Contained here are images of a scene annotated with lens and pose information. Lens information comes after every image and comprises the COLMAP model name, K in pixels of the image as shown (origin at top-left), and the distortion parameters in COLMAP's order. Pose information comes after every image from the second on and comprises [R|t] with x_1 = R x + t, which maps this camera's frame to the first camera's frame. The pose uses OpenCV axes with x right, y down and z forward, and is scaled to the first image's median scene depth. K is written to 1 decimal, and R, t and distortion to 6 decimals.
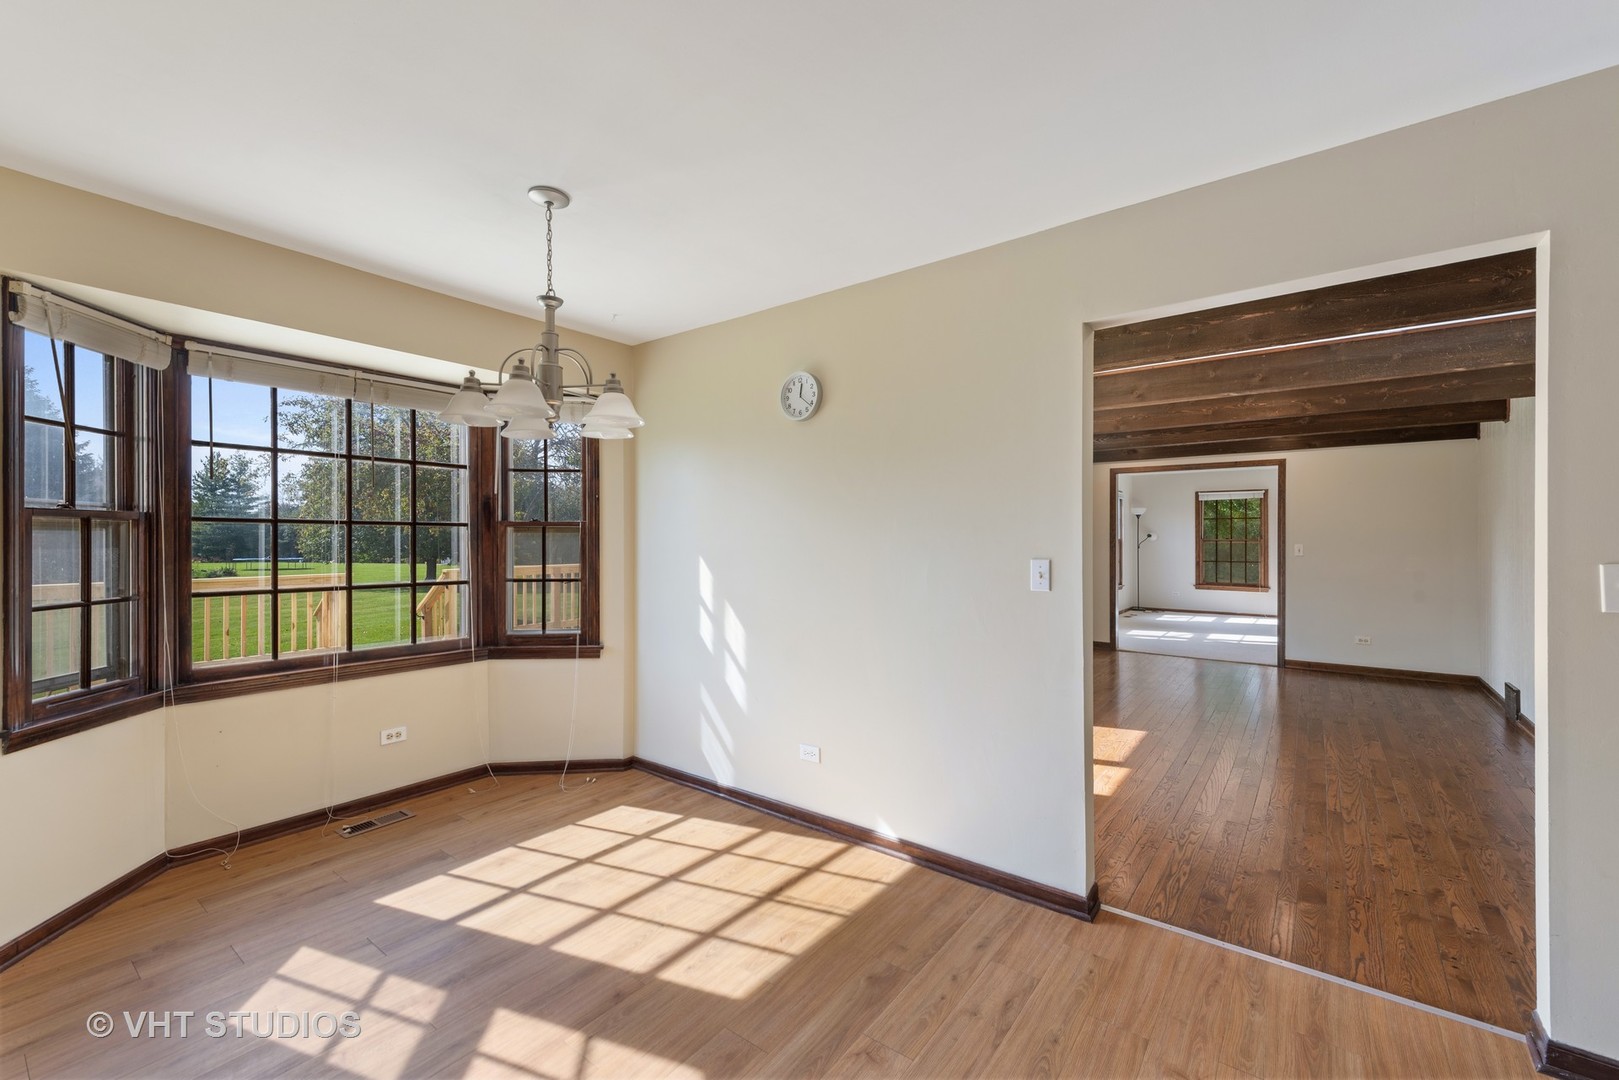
lens RADIAL K [[681.5, 0, 803.3], [0, 681.5, 540.3], [0, 0, 1]] dist [0.010963, -0.000064]
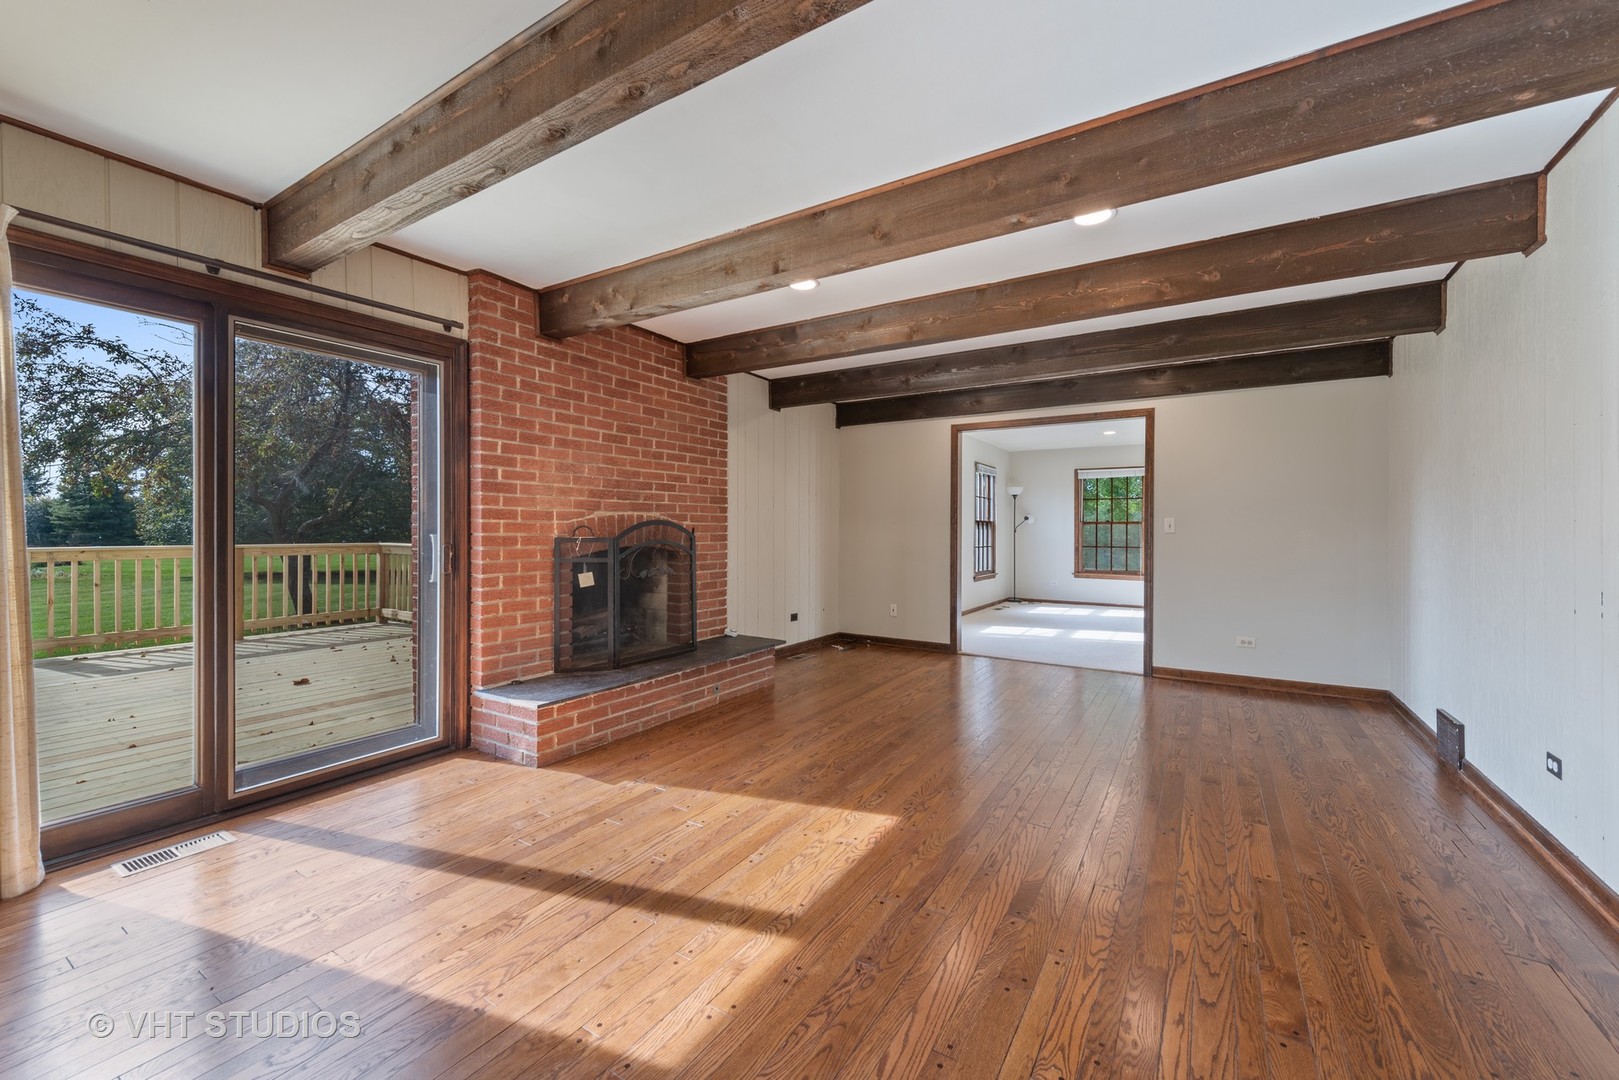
lens RADIAL K [[644.6, 0, 812.4], [0, 644.6, 531.8], [0, 0, 1]] dist [0.011895, -0.001098]
pose [[0.995936, 0.006114, 0.089853, 0.447443], [-0.005841, 0.999977, -0.003299, 0.046340], [-0.089871, 0.002761, 0.995950, 0.540108]]
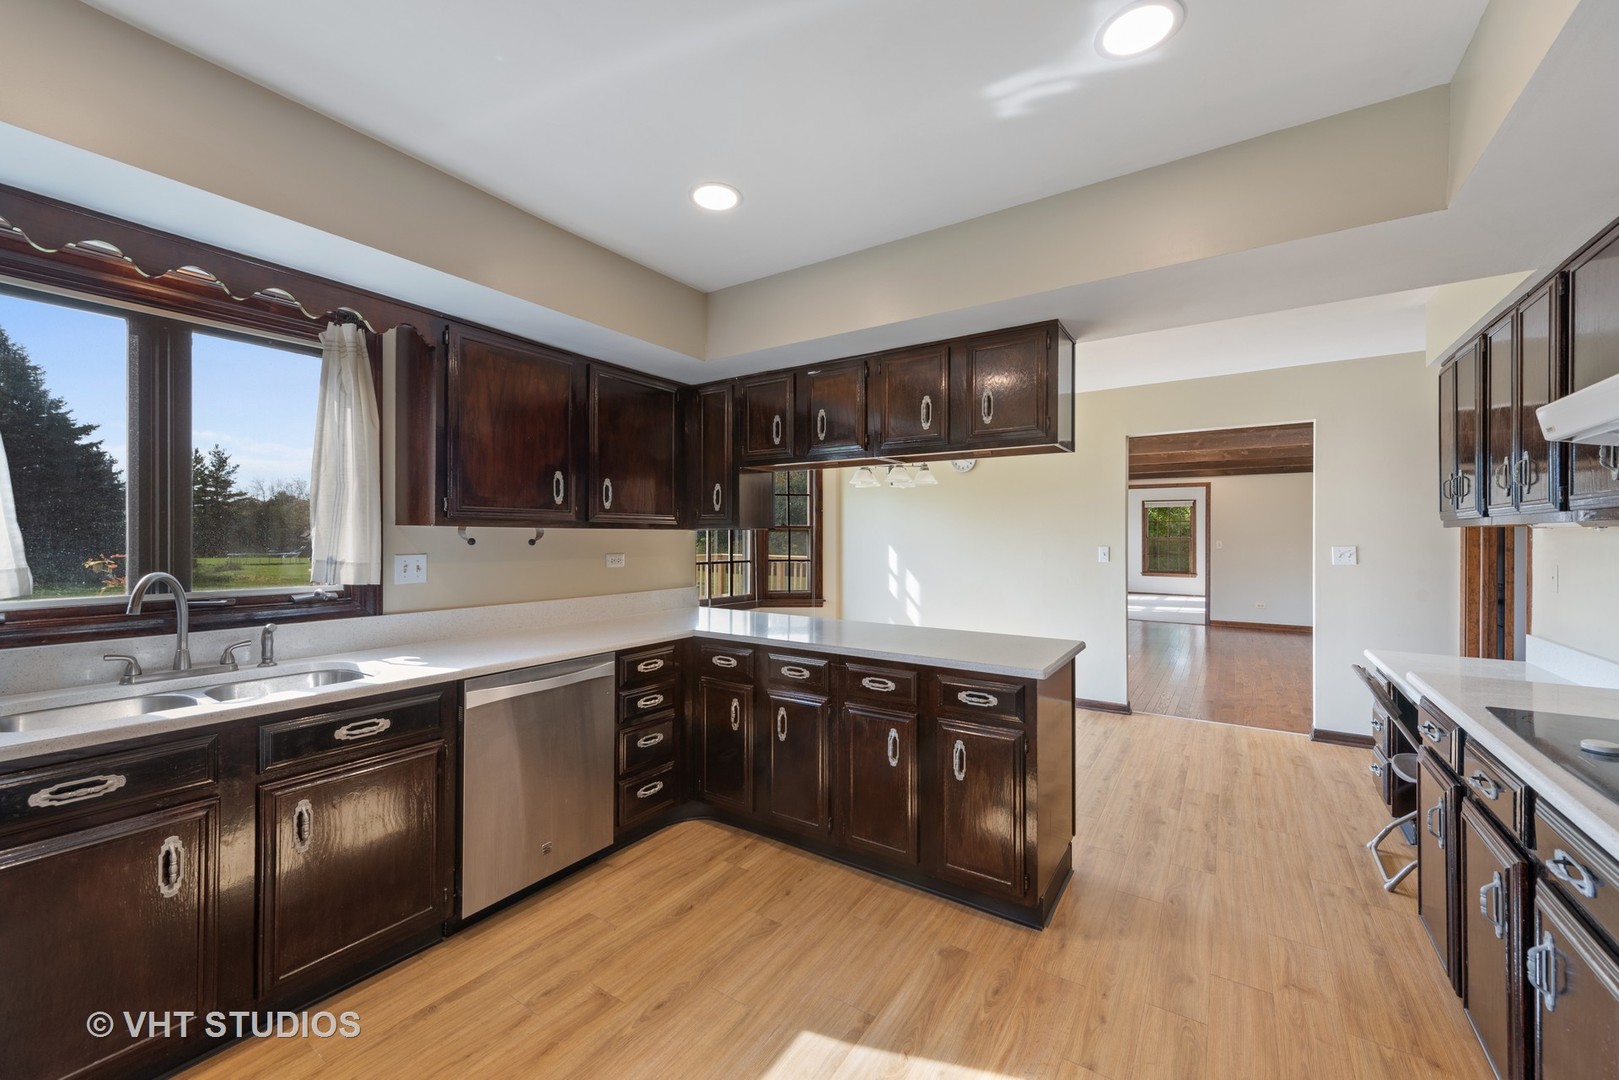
lens RADIAL K [[644.6, 0, 805.9], [0, 644.6, 532.3], [0, 0, 1]] dist [0.011895, -0.001098]
pose [[0.998151, 0.003626, 0.060673, -0.429435], [-0.003188, 0.999968, -0.007317, 0.001052], [-0.060697, 0.007110, 0.998131, -0.578075]]
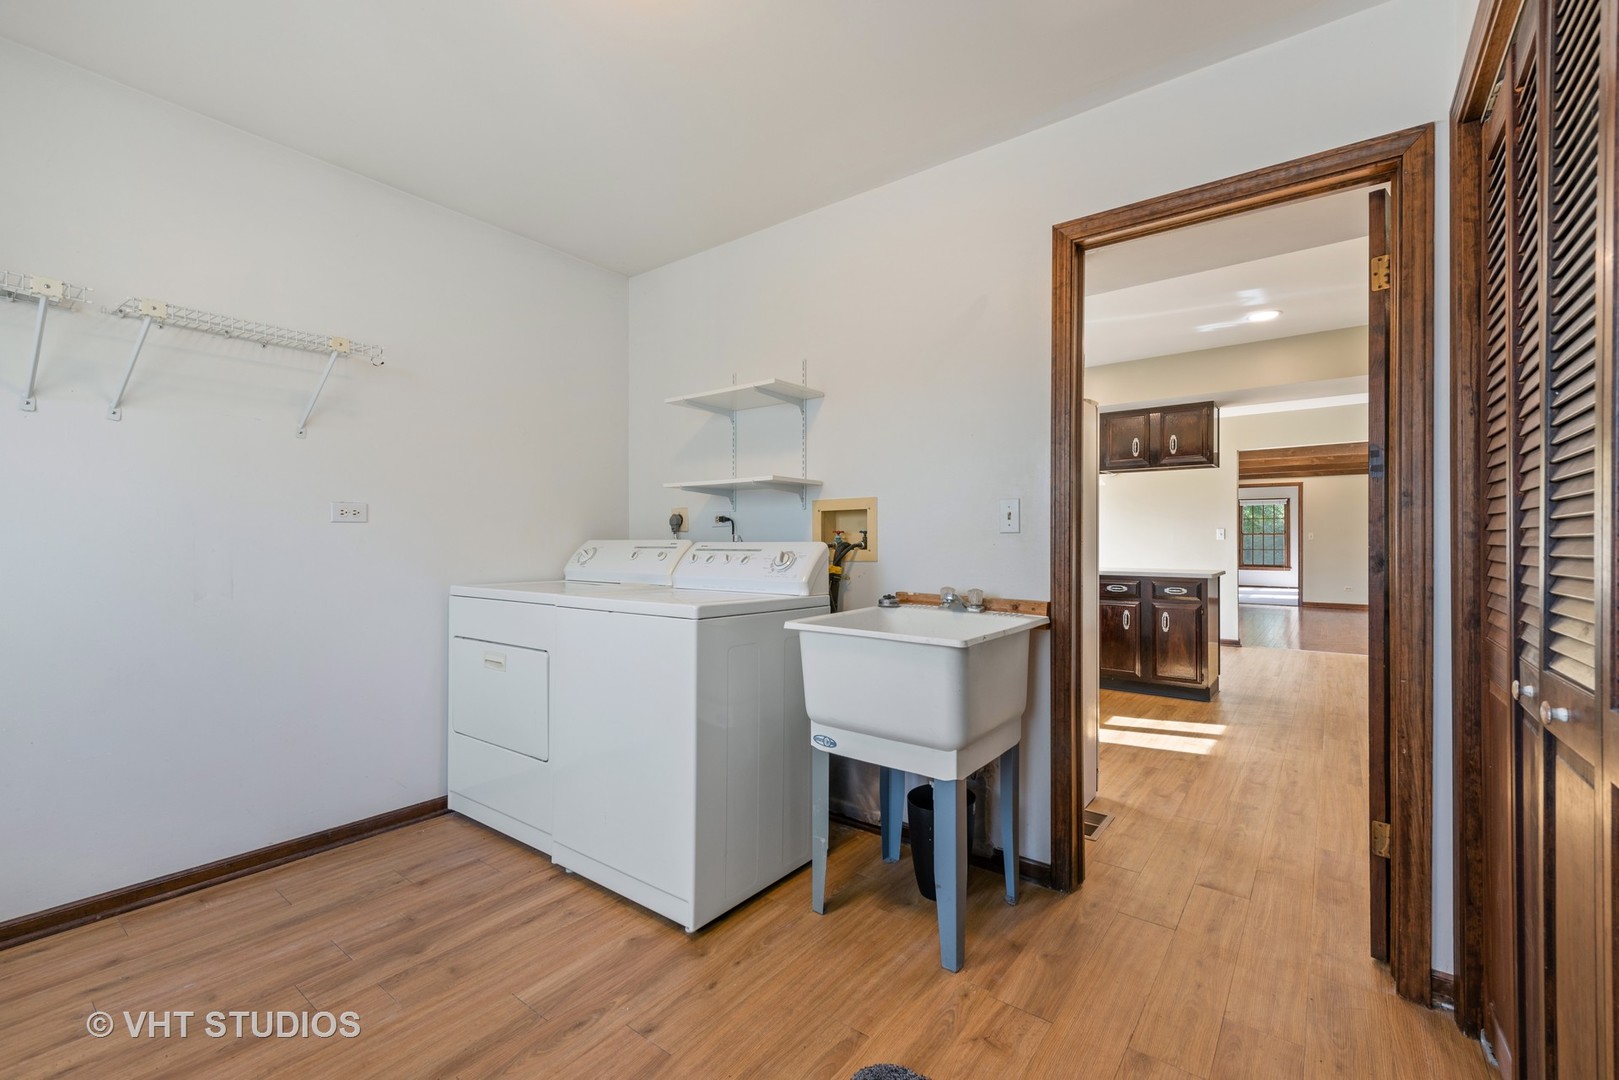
lens RADIAL K [[681.5, 0, 802.9], [0, 681.5, 538.7], [0, 0, 1]] dist [0.010963, -0.000064]
pose [[0.999876, 0.001183, -0.015718, -0.896345], [-0.001290, 0.999976, -0.006811, 0.058734], [0.015710, 0.006830, 0.999853, -1.263200]]
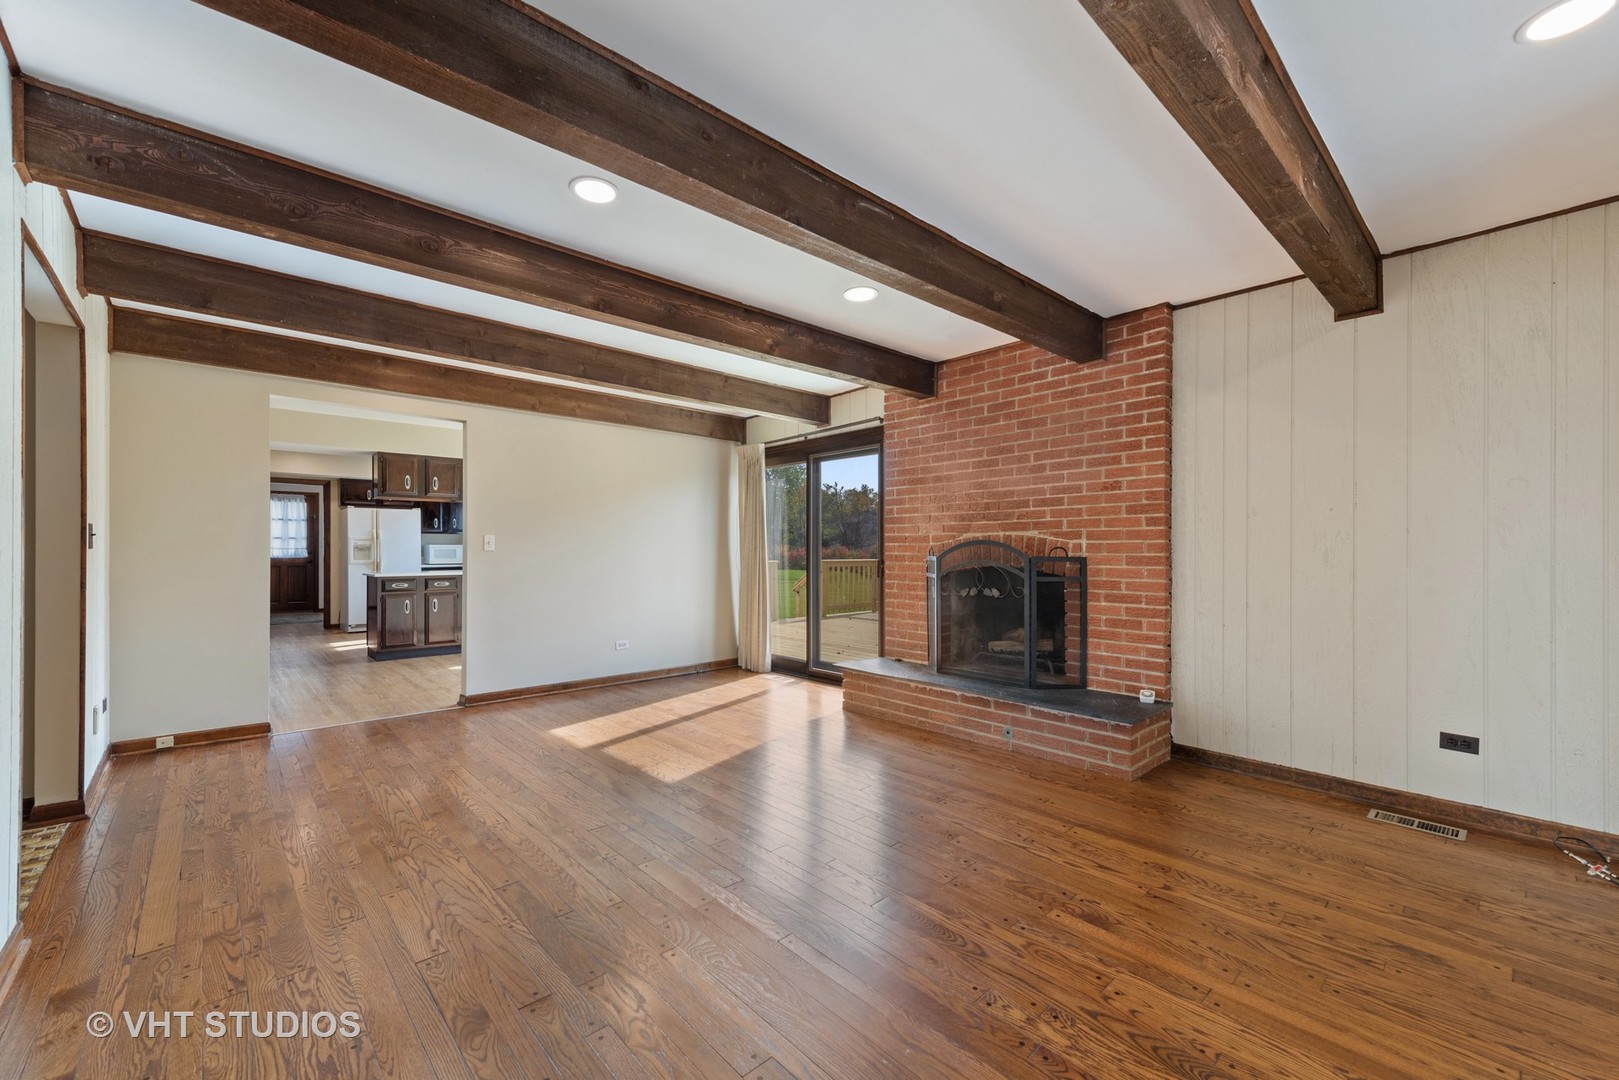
lens RADIAL K [[644.6, 0, 794.5], [0, 644.6, 550.4], [0, 0, 1]] dist [0.011895, -0.001098]
pose [[-0.192961, 0.000132, -0.981206, 1.322974], [-0.006691, 0.999977, 0.001450, 0.042936], [0.981184, 0.006845, -0.192956, 1.458438]]
